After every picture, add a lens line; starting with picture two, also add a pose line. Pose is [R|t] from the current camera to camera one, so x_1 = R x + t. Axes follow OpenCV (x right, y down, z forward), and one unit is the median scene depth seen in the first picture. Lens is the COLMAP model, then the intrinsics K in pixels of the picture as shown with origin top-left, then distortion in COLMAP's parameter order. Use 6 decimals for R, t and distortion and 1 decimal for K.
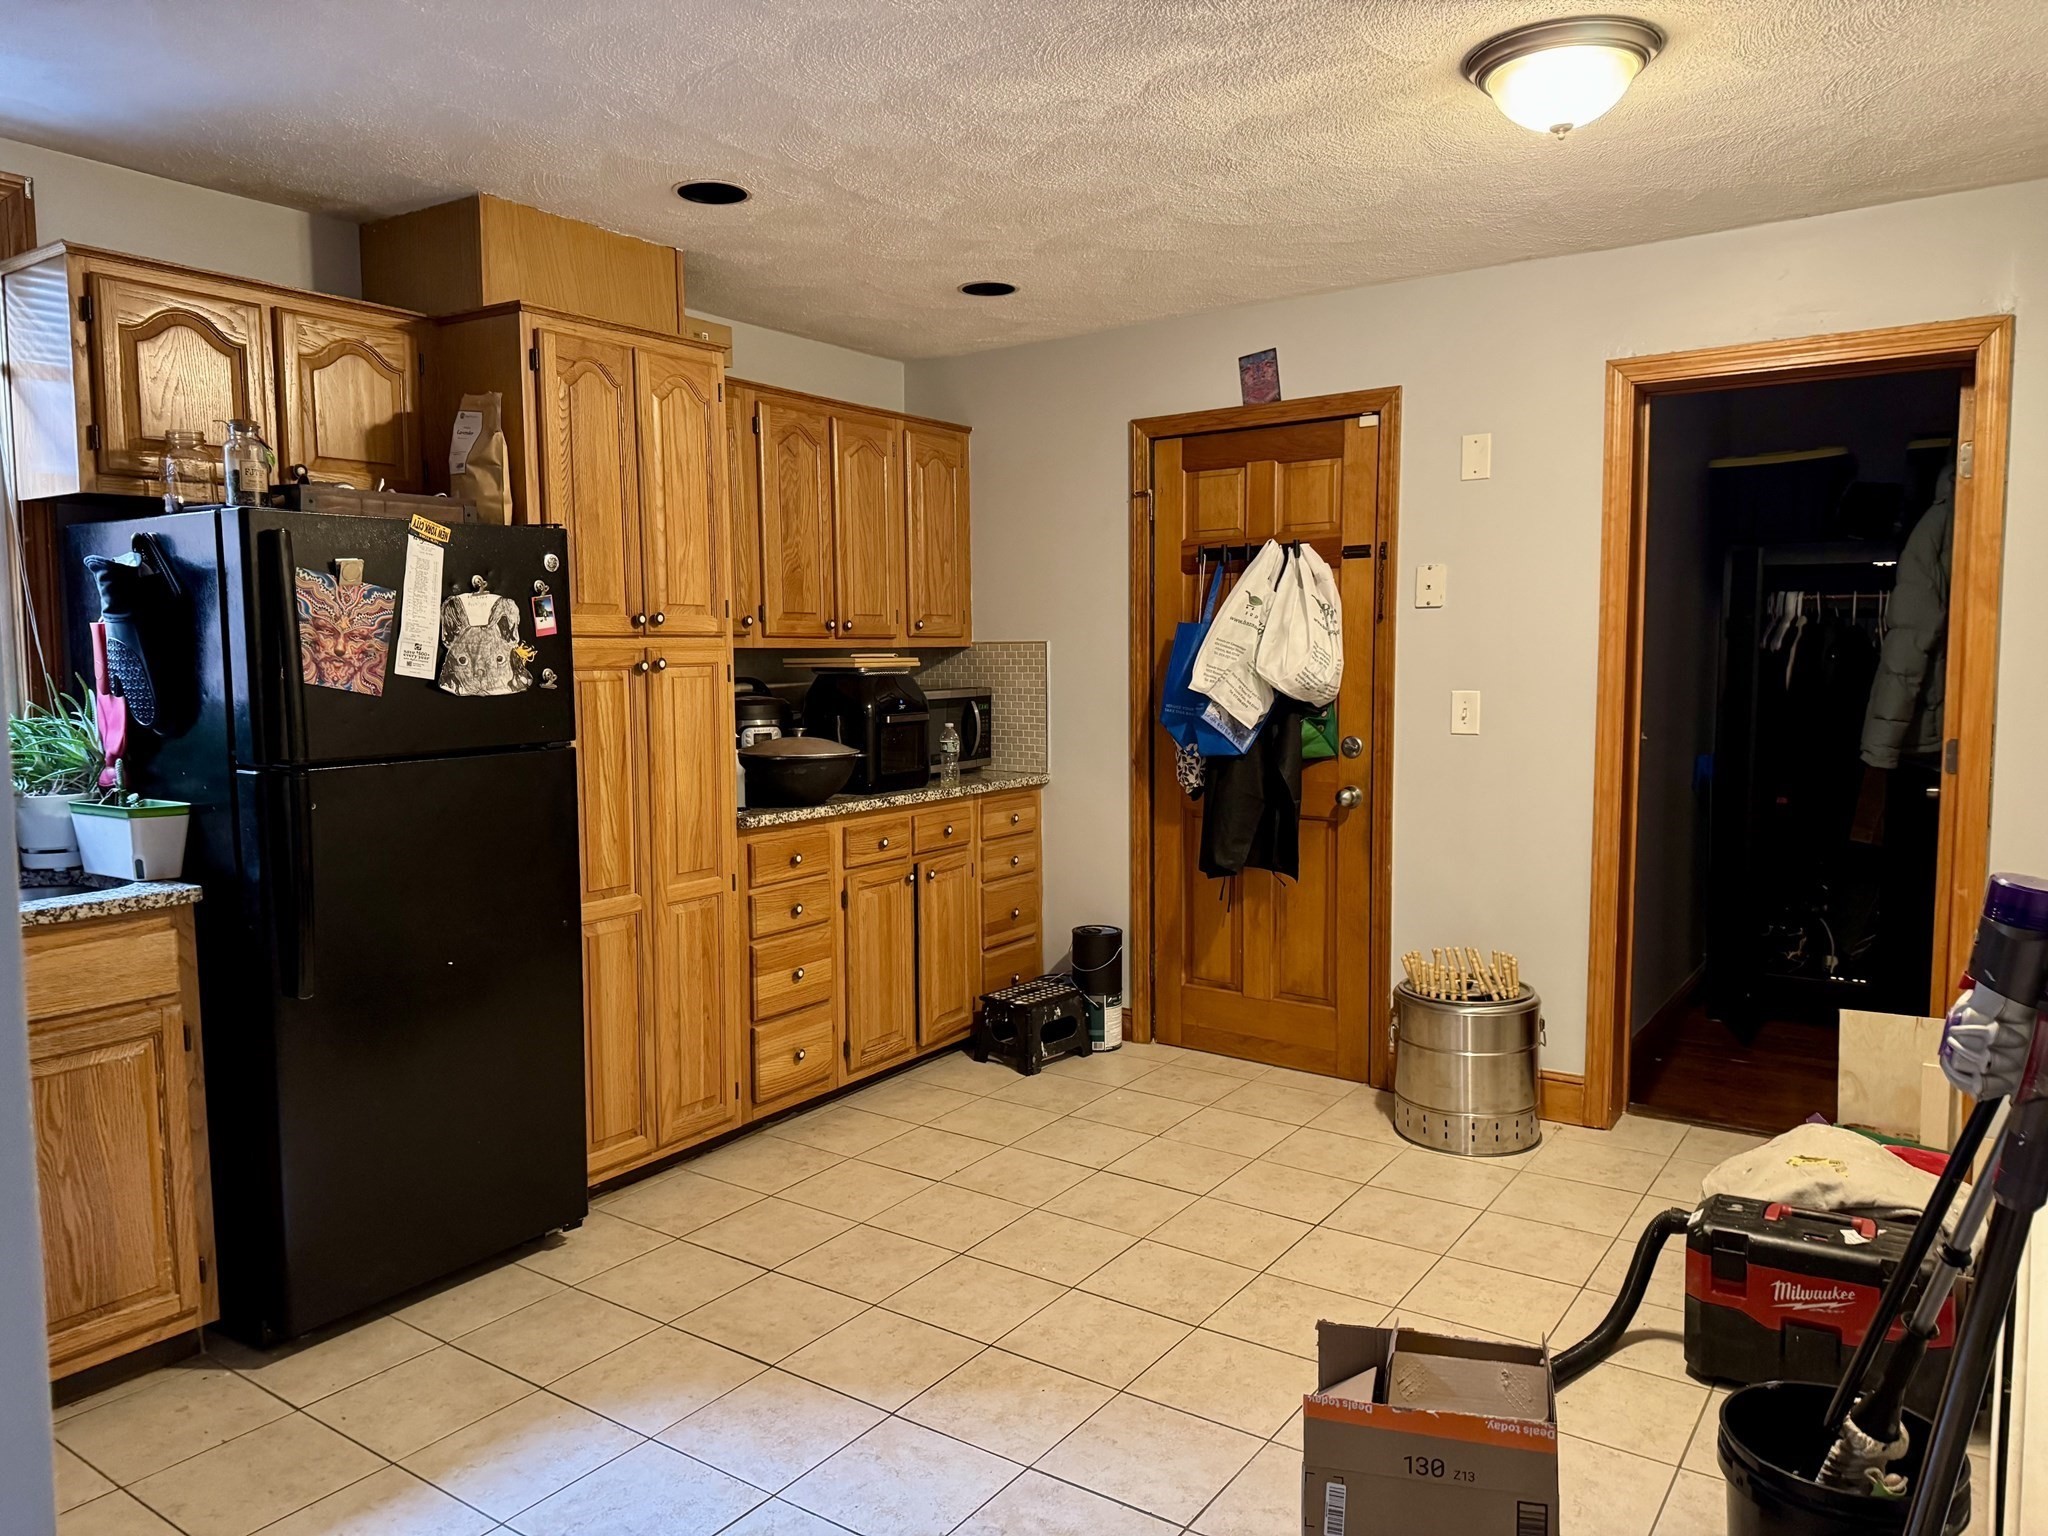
lens RADIAL K [[1451.5, 0, 1020.2], [0, 1451.5, 769.5], [0, 0, 1]] dist [0.062558, -0.098817]
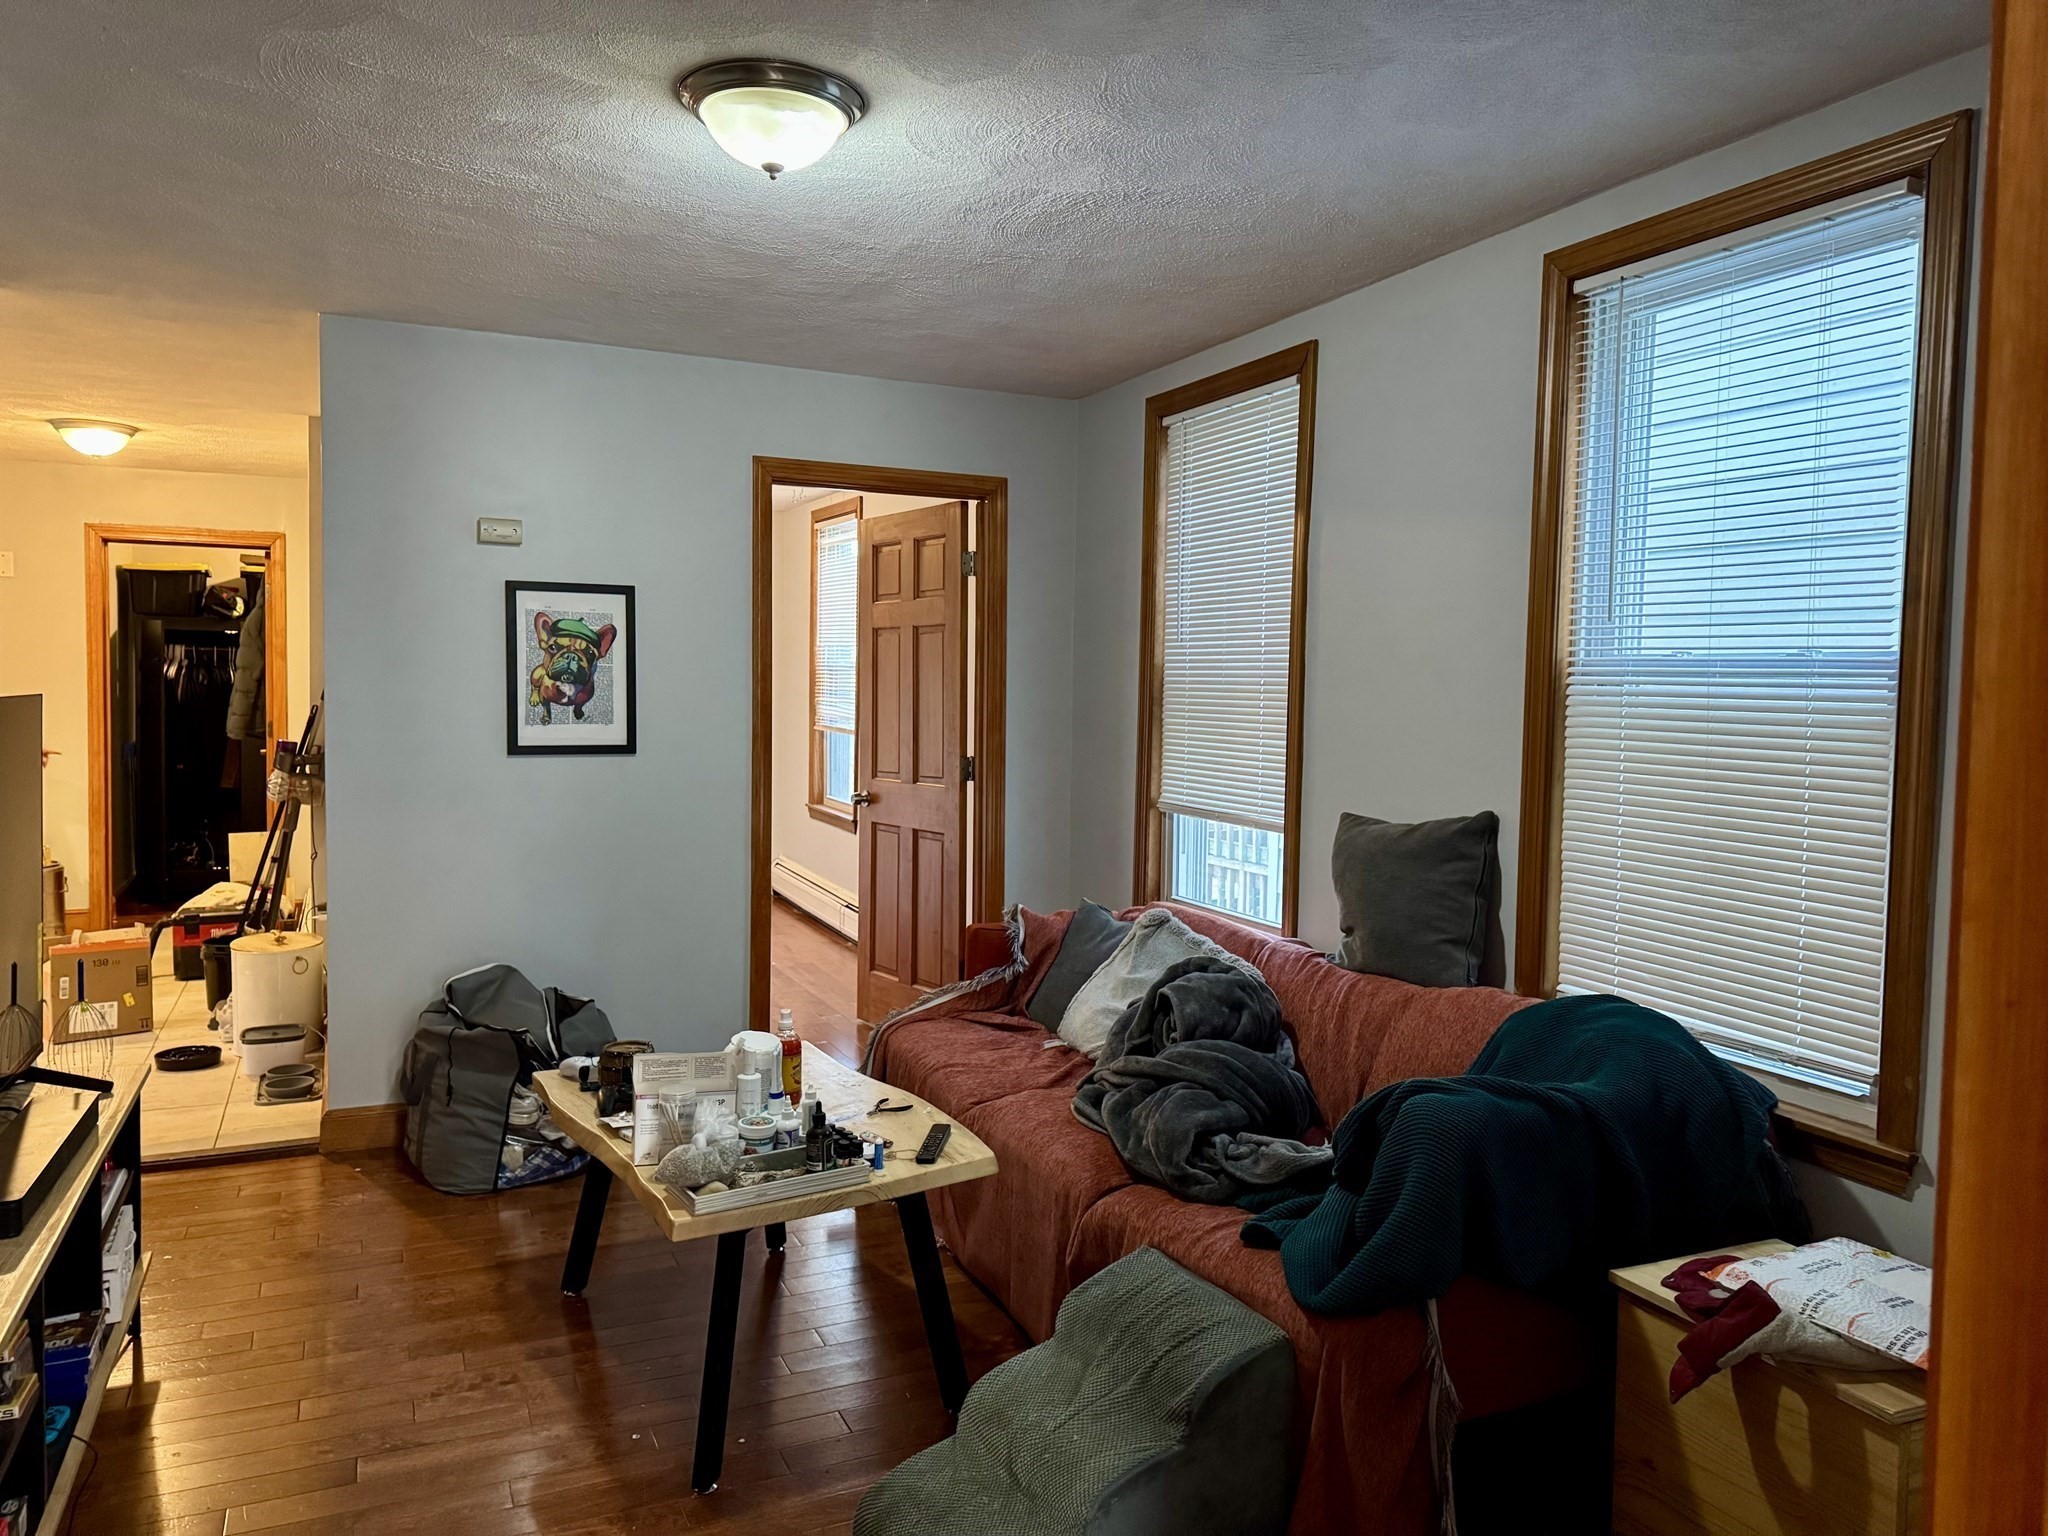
lens RADIAL K [[1454.2, 0, 1019.3], [0, 1454.2, 761.9], [0, 0, 1]] dist [0.051244, -0.064493]
pose [[0.511977, -0.031294, 0.858429, -0.623997], [0.054497, 0.998506, 0.003898, 0.086994], [-0.857269, 0.044786, 0.512917, -1.001625]]
